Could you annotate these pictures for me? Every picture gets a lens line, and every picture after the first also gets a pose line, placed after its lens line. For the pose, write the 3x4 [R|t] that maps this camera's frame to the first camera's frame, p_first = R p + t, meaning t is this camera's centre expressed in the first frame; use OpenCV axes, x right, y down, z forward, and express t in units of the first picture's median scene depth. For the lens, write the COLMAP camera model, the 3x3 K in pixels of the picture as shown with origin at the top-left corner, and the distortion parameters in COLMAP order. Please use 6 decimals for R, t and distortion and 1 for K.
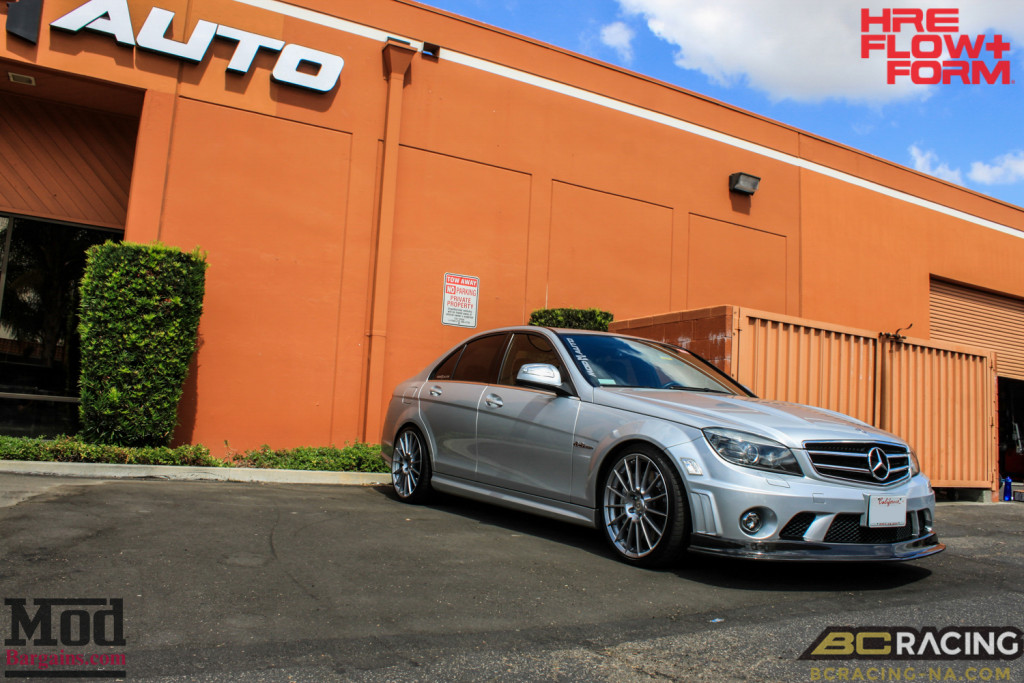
lens RADIAL K [[845.3, 0, 512.0], [0, 845.3, 341.5], [0, 0, 1]] dist [-0.172964, 0.157062]
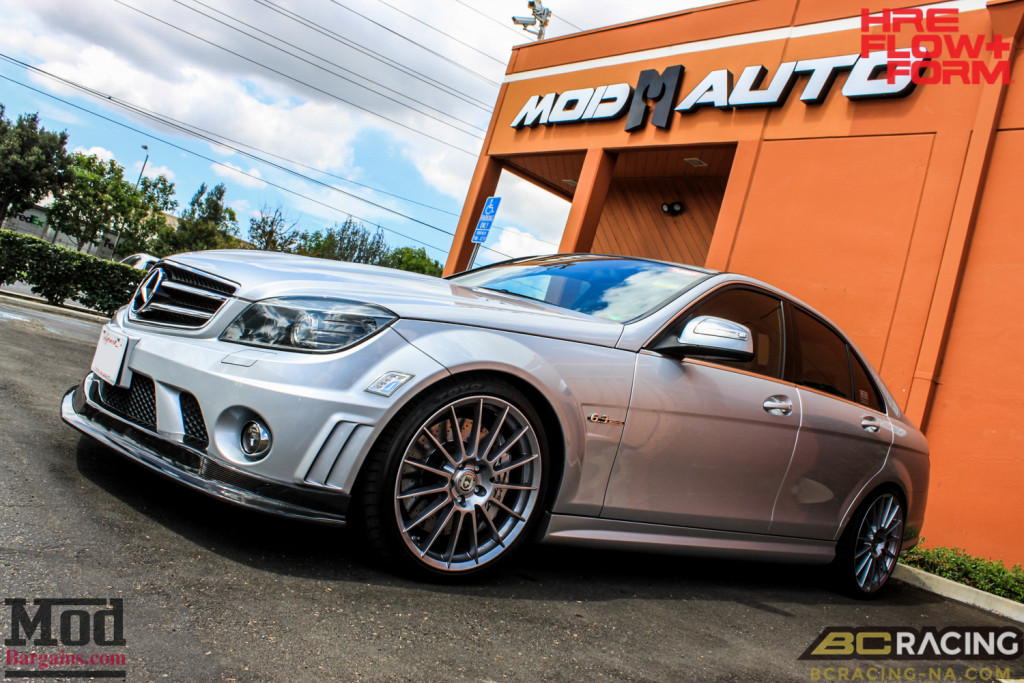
lens RADIAL K [[845.3, 0, 512.0], [0, 845.3, 341.5], [0, 0, 1]] dist [-0.172964, 0.157062]
pose [[0.188081, -0.061116, -0.980250, 0.526546], [-0.160704, 0.982696, -0.092102, 0.093289], [0.968917, 0.174853, 0.175004, 0.544636]]
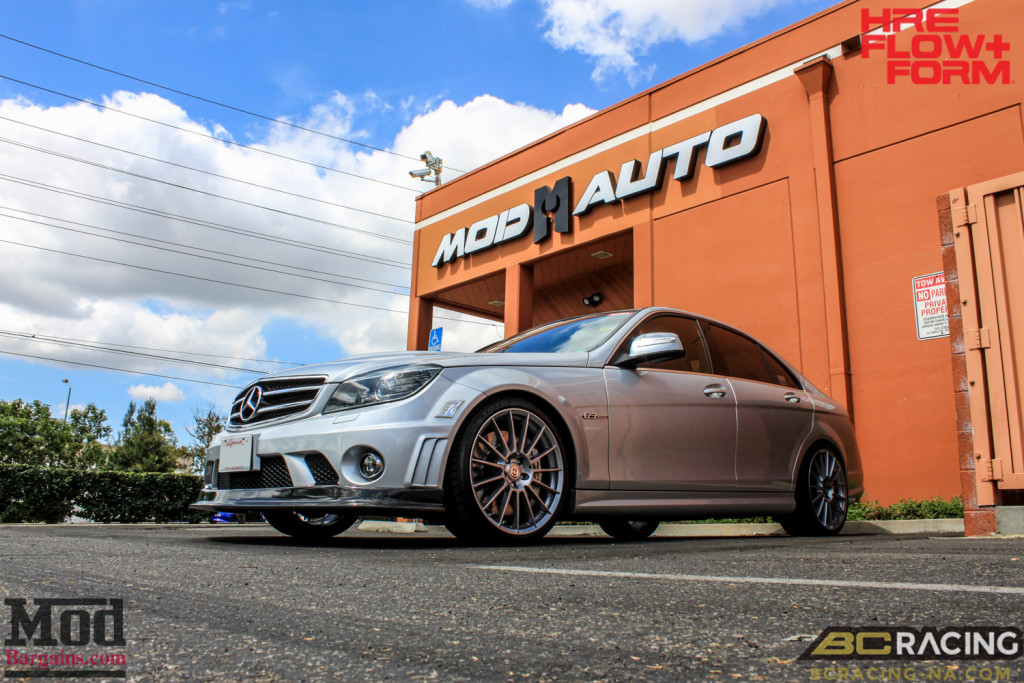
lens RADIAL K [[845.3, 0, 512.0], [0, 845.3, 341.5], [0, 0, 1]] dist [-0.172964, 0.157062]
pose [[0.215771, -0.270240, -0.938303, 0.636367], [0.099478, 0.962023, -0.254196, 0.157844], [0.971363, -0.038492, 0.234460, 0.495177]]
